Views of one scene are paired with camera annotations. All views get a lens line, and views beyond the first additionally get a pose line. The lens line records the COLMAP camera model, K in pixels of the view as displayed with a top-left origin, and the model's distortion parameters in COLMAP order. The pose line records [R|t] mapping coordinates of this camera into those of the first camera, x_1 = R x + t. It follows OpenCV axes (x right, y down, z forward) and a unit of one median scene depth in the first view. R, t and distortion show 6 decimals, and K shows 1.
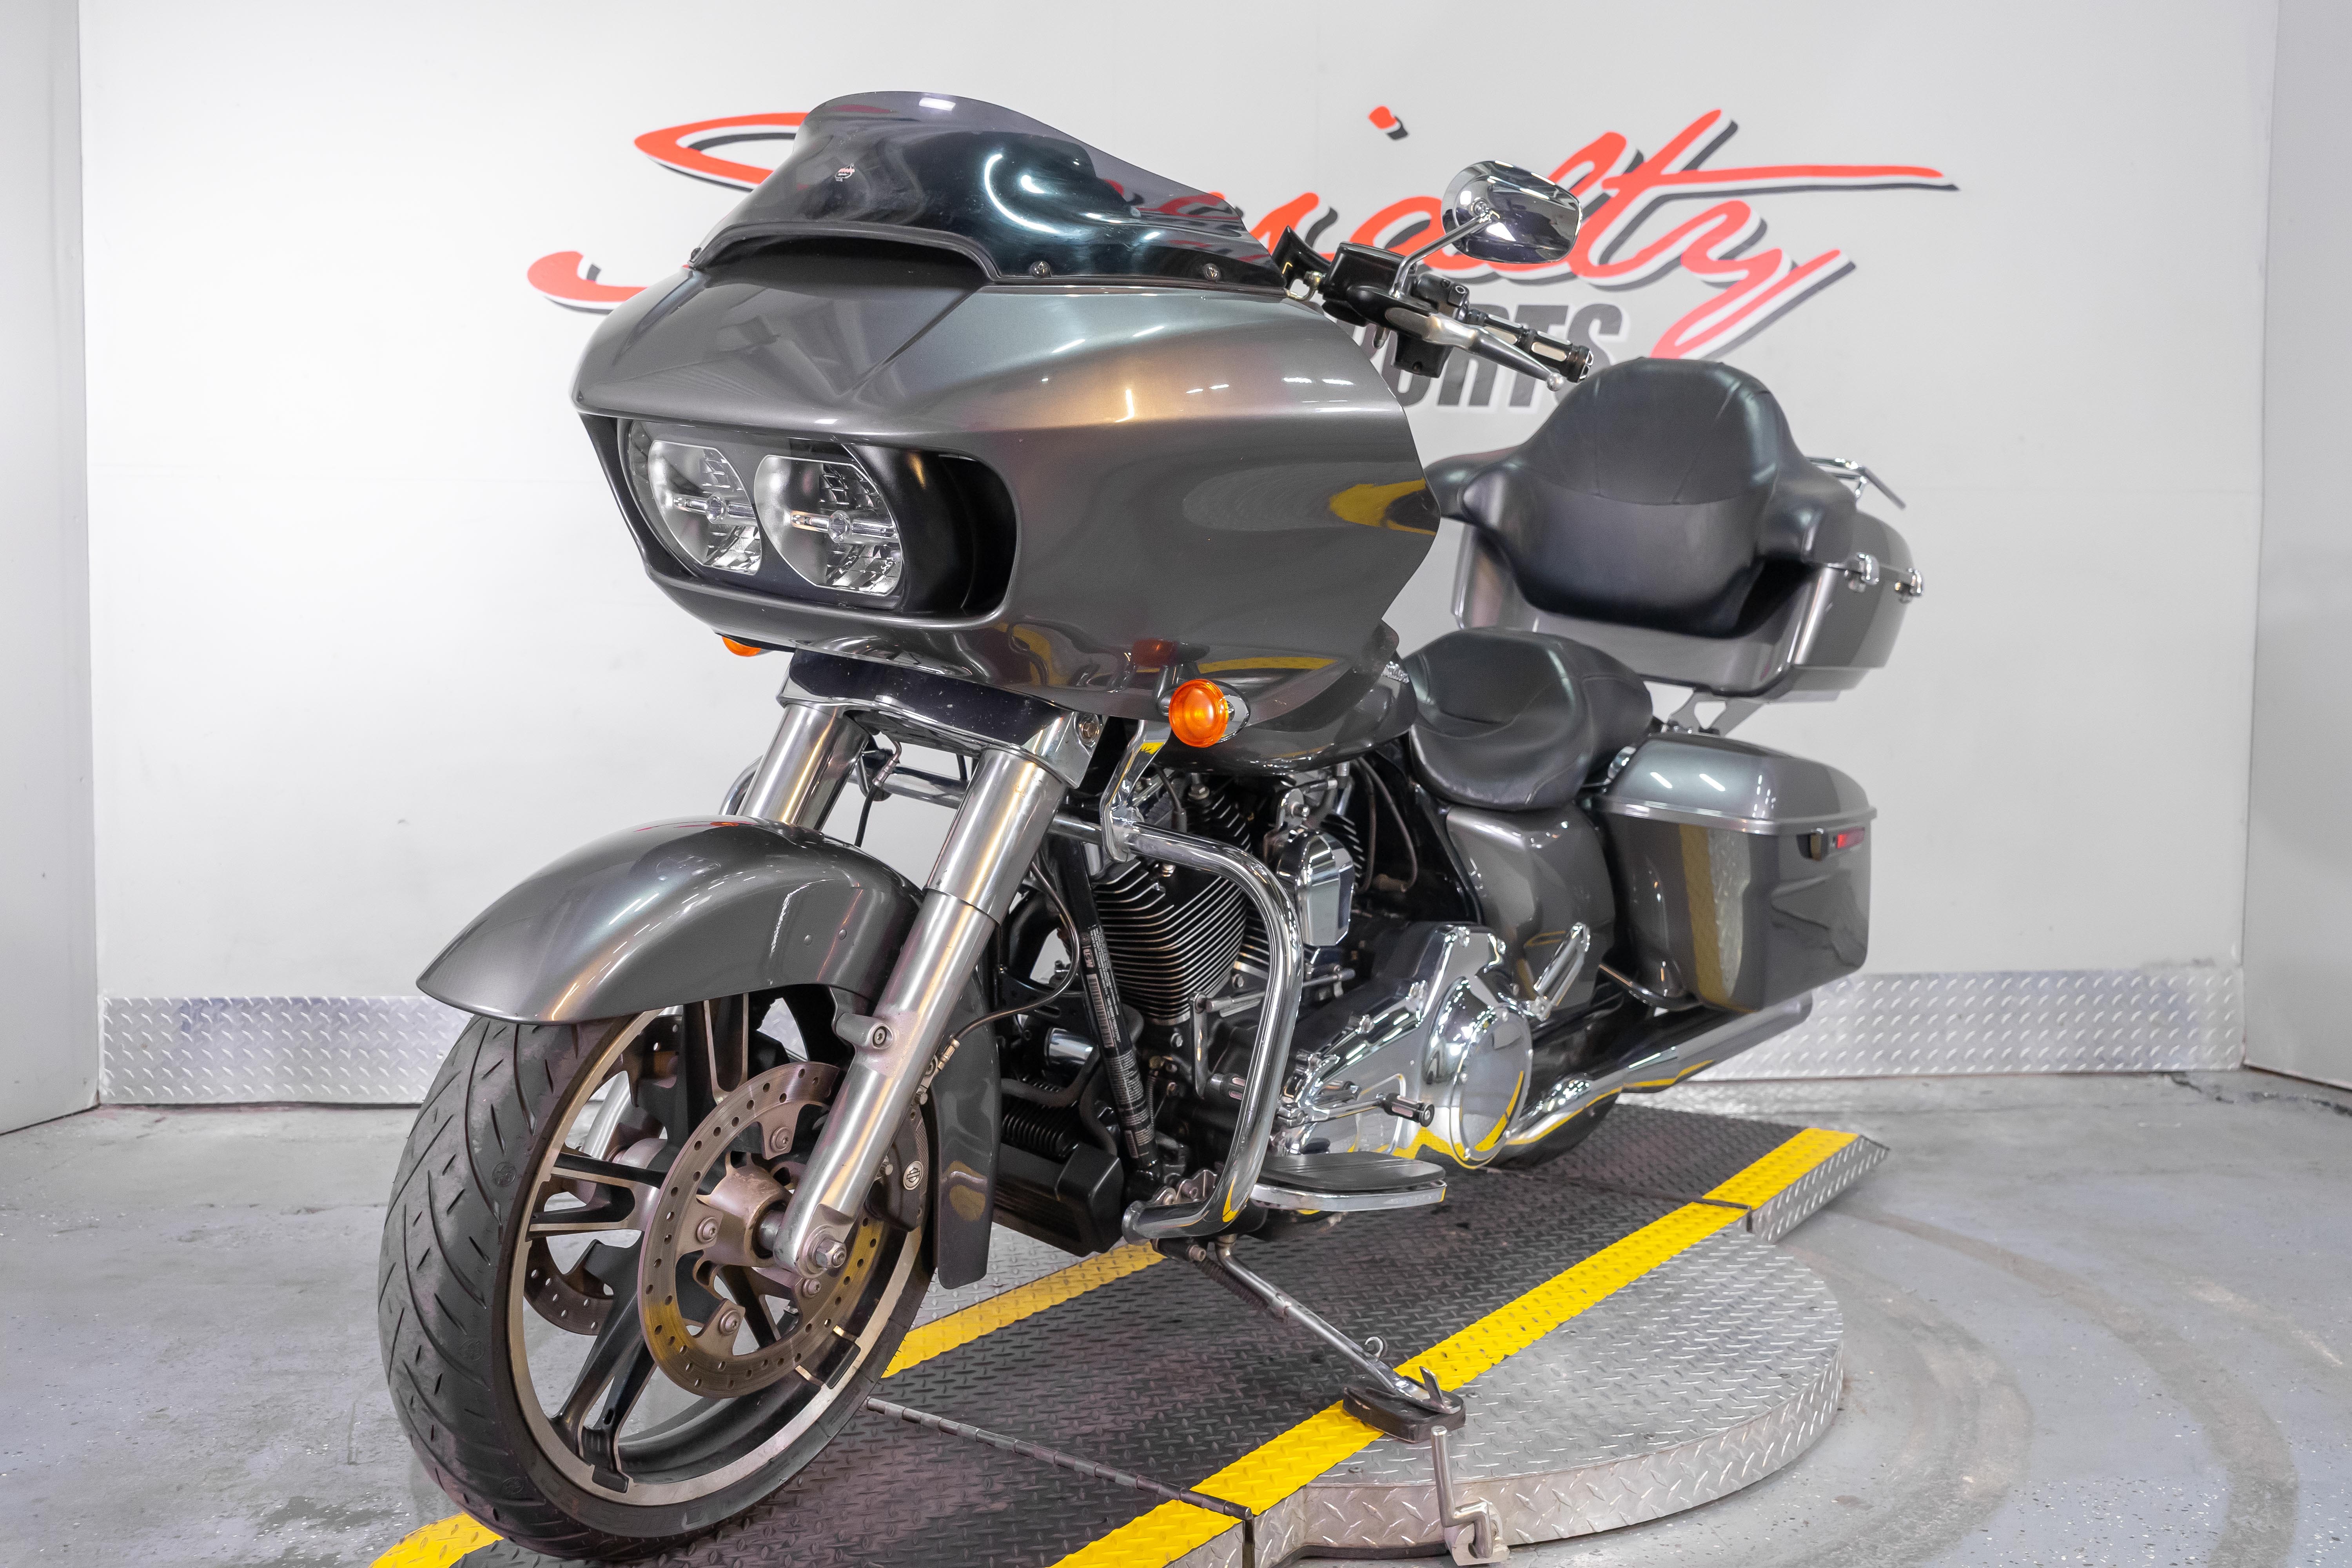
lens RADIAL K [[2127.3, 0, 1176.0], [0, 2127.3, 784.0], [0, 0, 1]] dist [-0.002517, 0.002467]
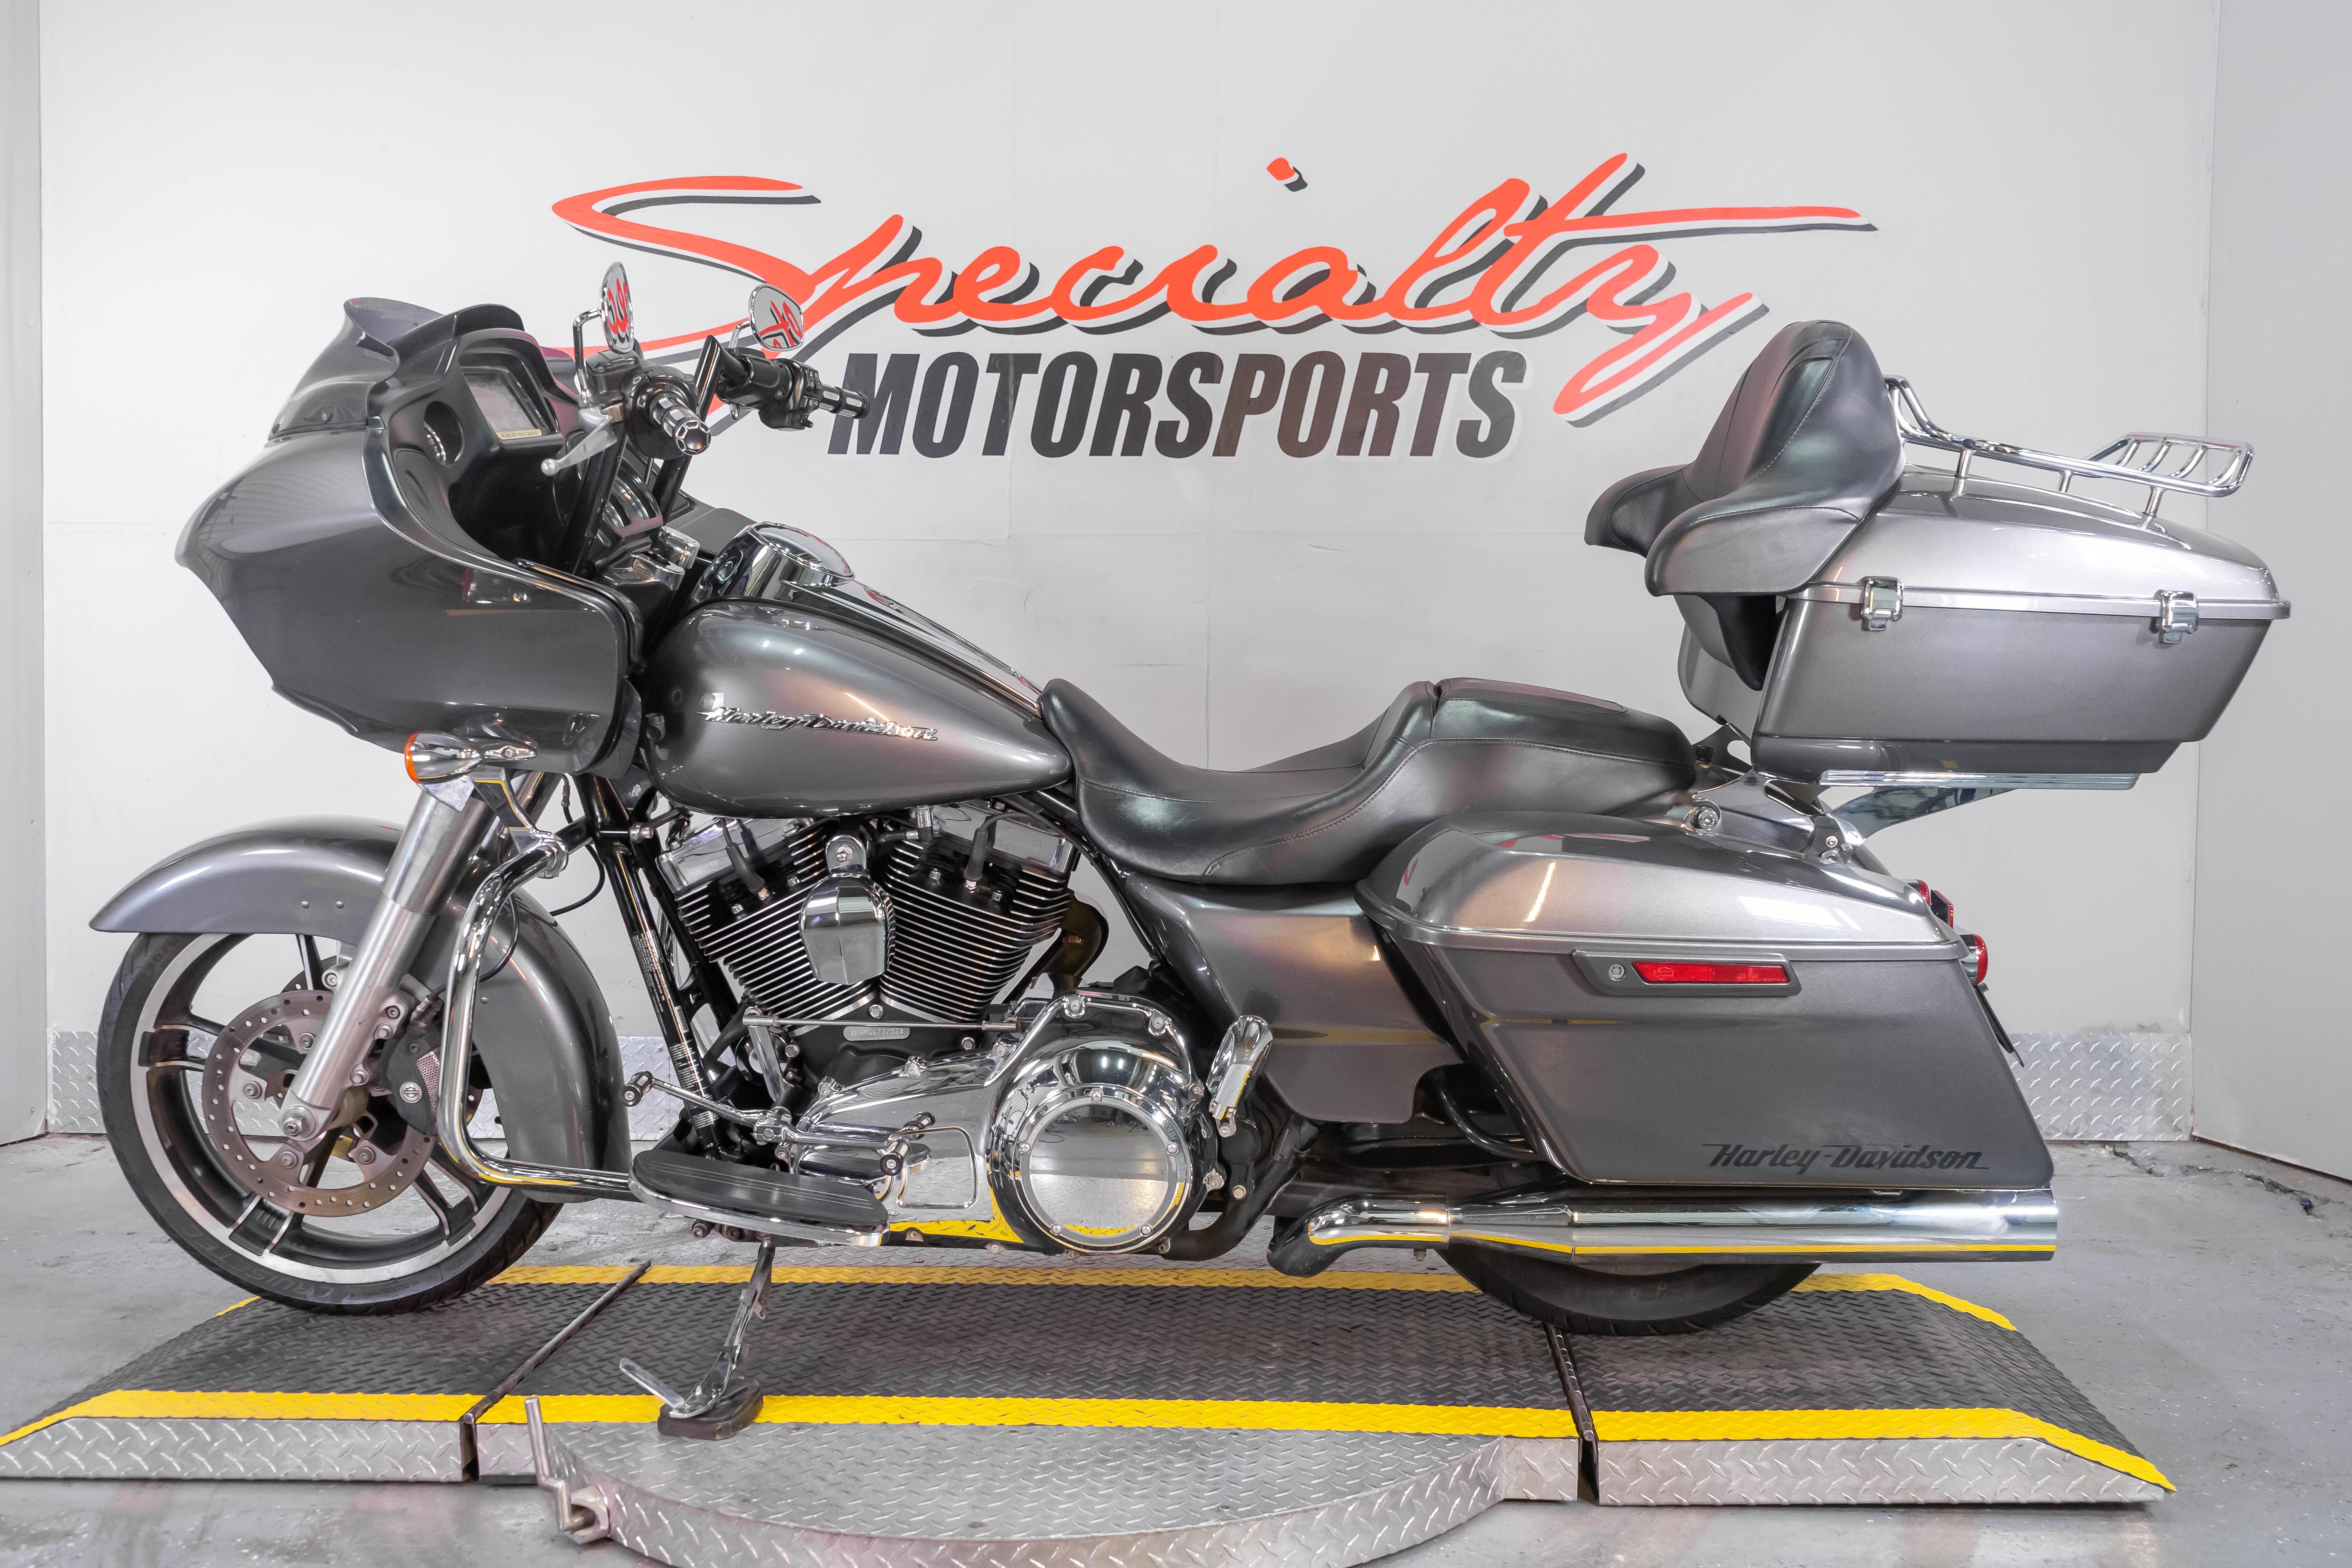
lens RADIAL K [[2134.9, 0, 1176.0], [0, 2134.9, 784.0], [0, 0, 1]] dist [0.006246, -0.001854]
pose [[0.995910, 0.005103, -0.090205, 0.141728], [-0.007044, 0.999750, -0.021209, -0.002372], [0.090074, 0.021757, 0.995697, 0.000764]]
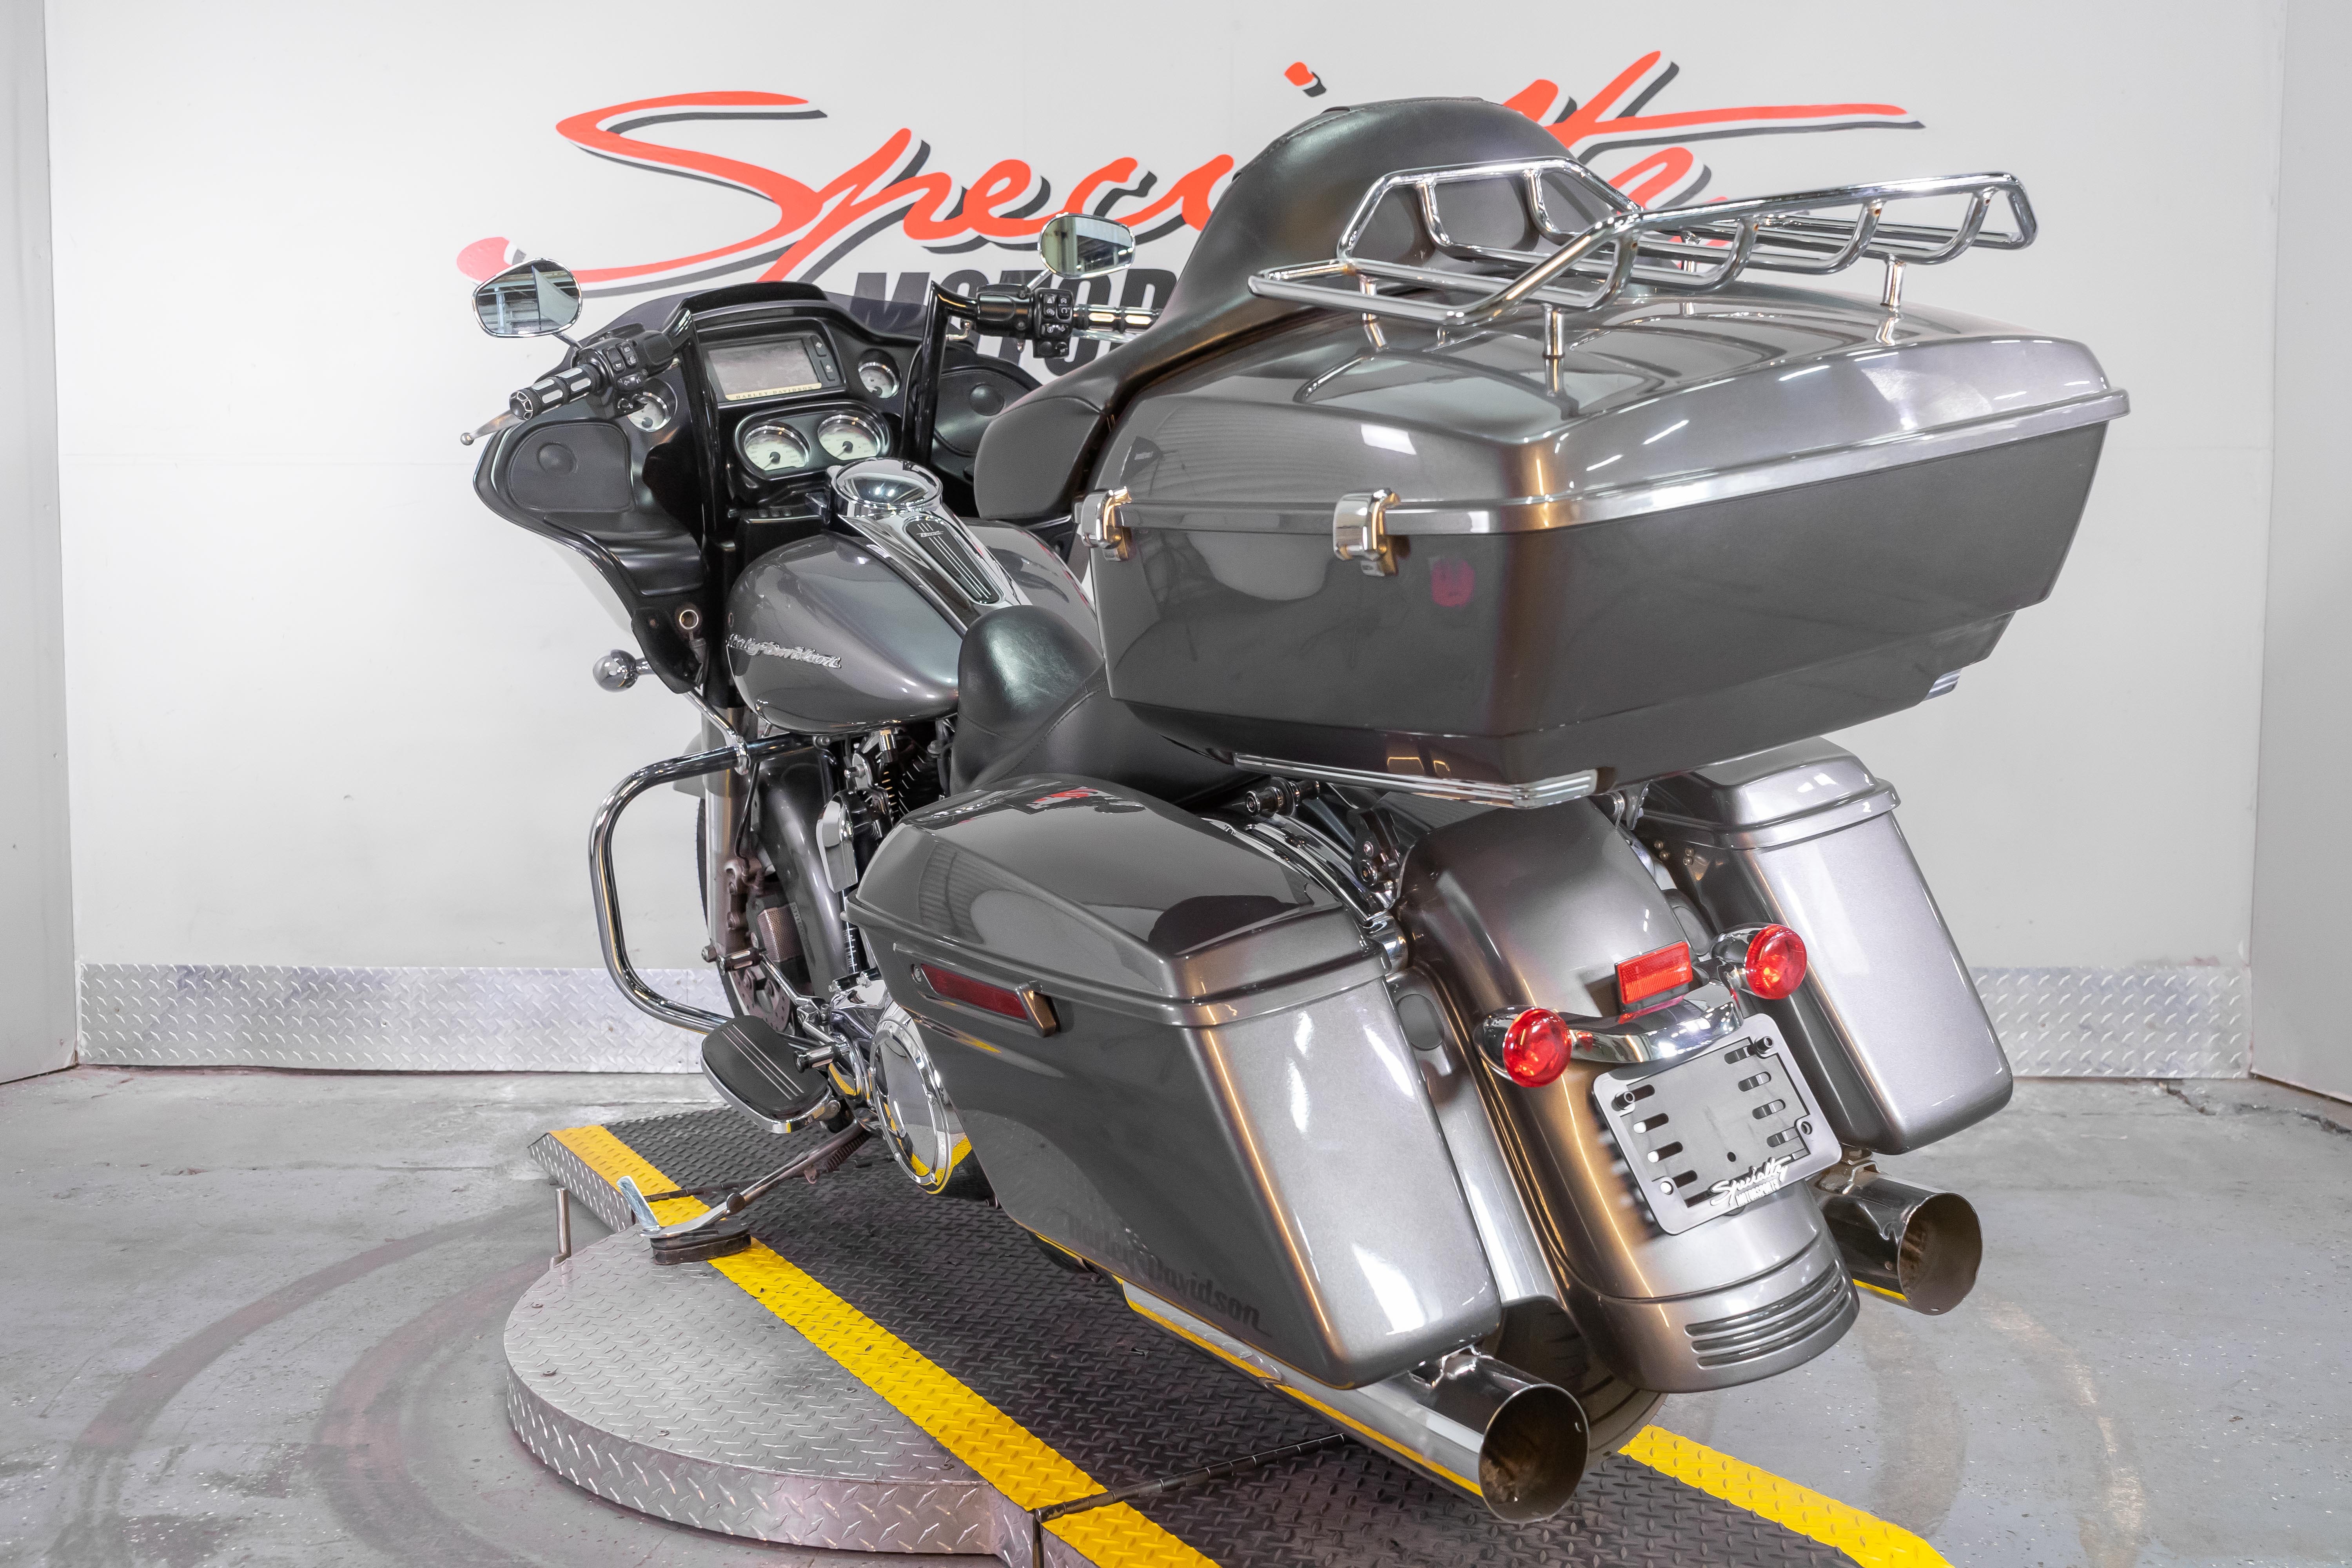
lens RADIAL K [[2170.6, 0, 1176.0], [0, 2170.6, 784.0], [0, 0, 1]] dist [-0.000733, 0.012705]
pose [[0.990957, 0.004892, -0.134090, 0.177527], [-0.003066, 0.999900, 0.013823, -0.004492], [0.134144, -0.013287, 0.990873, 0.011613]]
